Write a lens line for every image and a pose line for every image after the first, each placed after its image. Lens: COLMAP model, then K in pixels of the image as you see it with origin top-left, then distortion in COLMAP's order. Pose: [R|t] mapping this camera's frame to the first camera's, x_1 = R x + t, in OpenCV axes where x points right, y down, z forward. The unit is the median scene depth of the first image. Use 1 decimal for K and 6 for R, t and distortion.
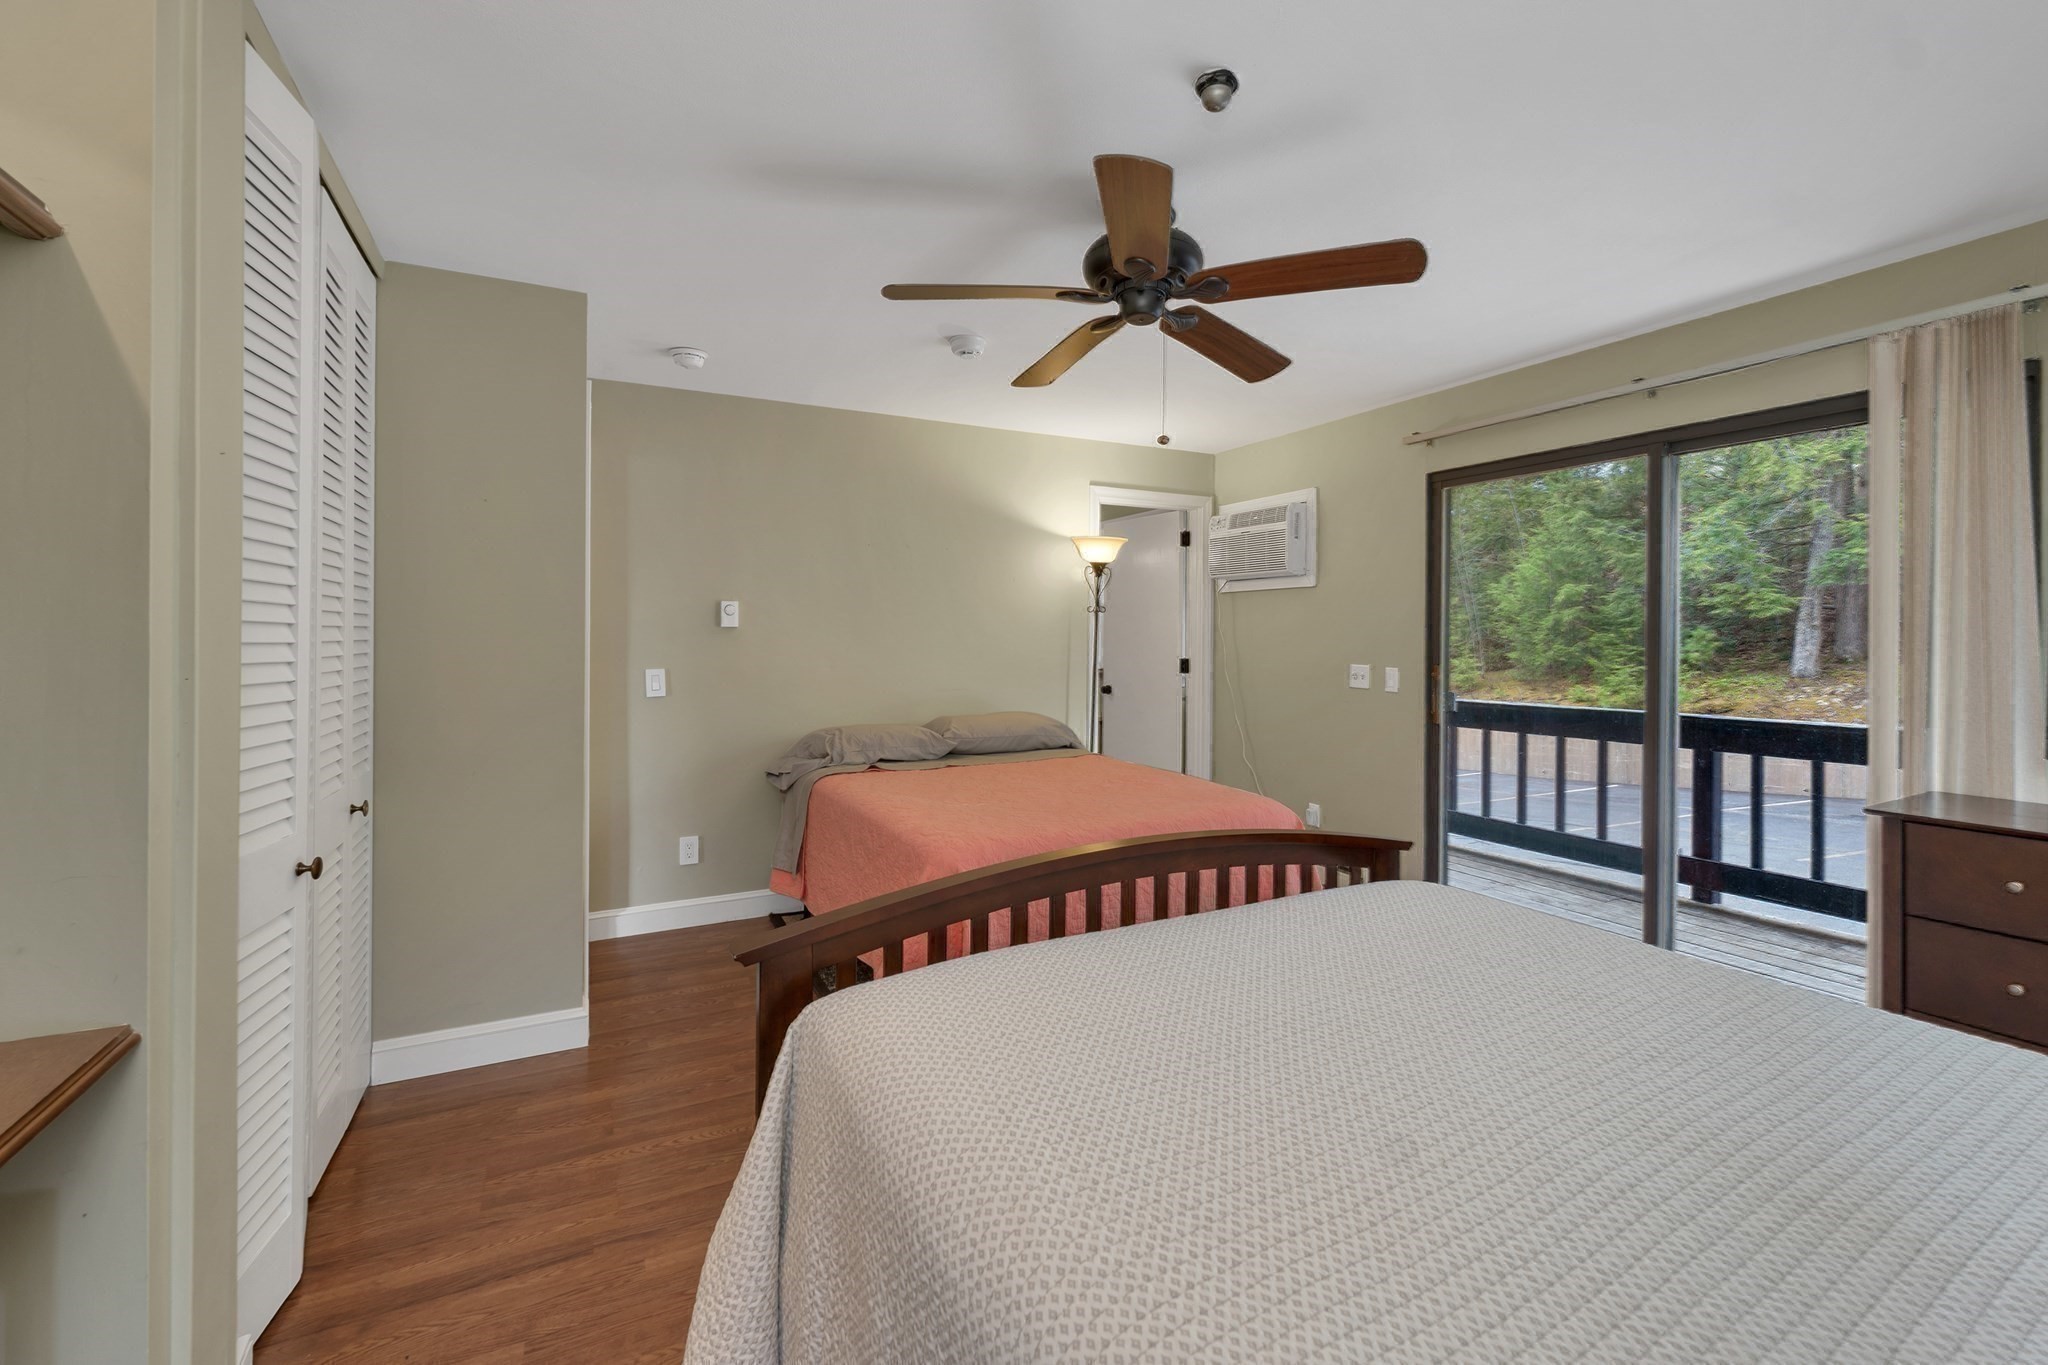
lens RADIAL K [[851.5, 0, 1014.1], [0, 851.5, 664.6], [0, 0, 1]] dist [0.002065, -0.000165]
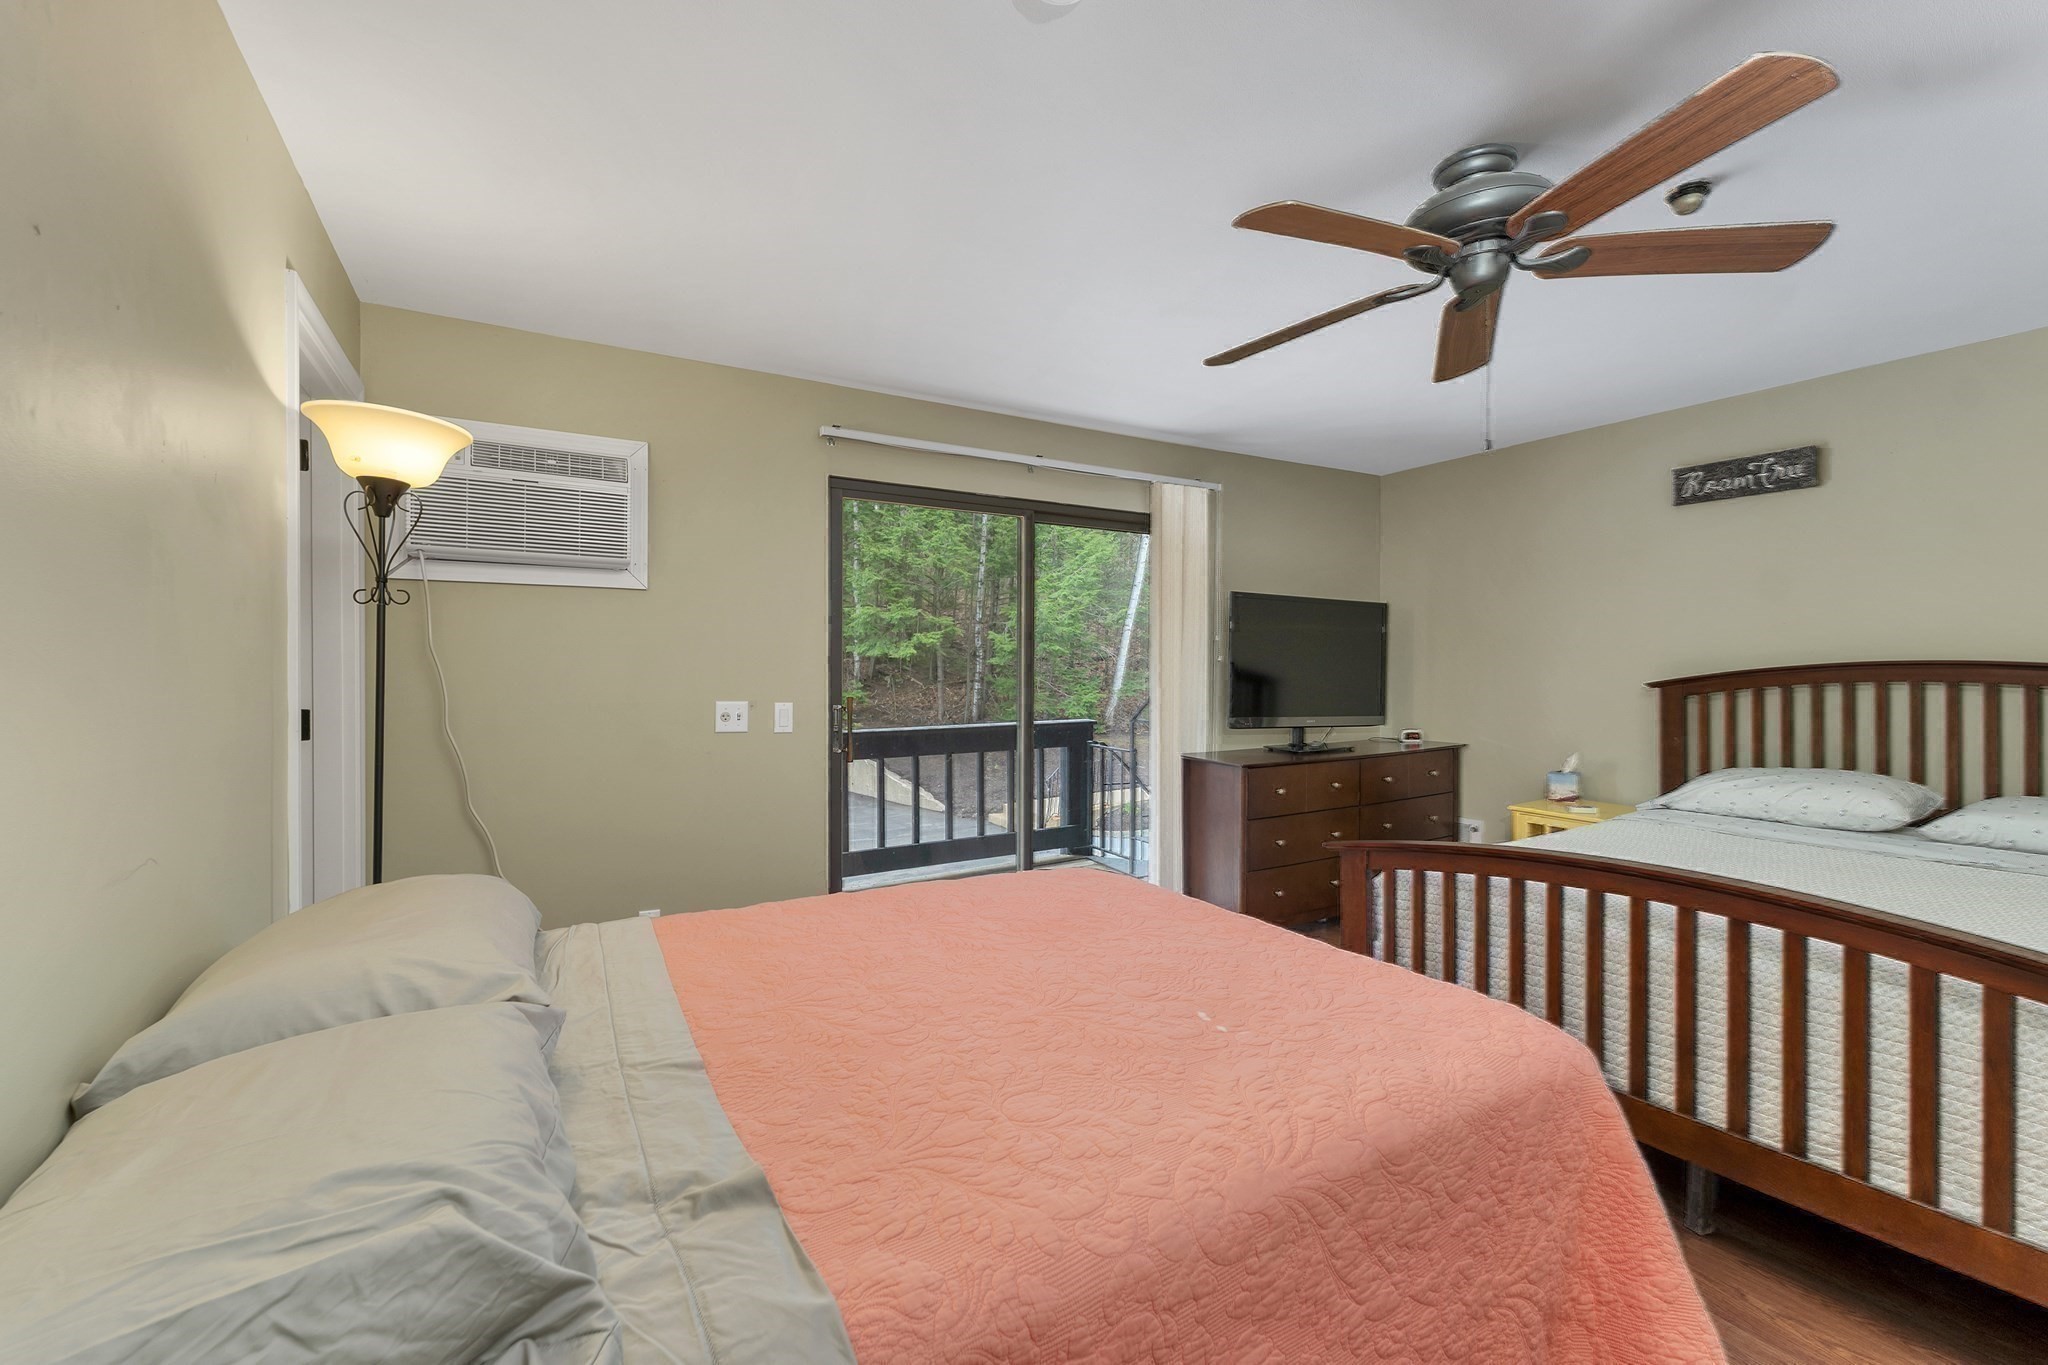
lens RADIAL K [[856.2, 0, 1016.3], [0, 856.2, 678.2], [0, 0, 1]] dist [0.003005, 0.000115]
pose [[-0.096680, -0.015086, 0.995201, -0.406655], [0.040489, 0.998998, 0.019077, -0.026407], [-0.994492, 0.042139, -0.095973, 0.902057]]
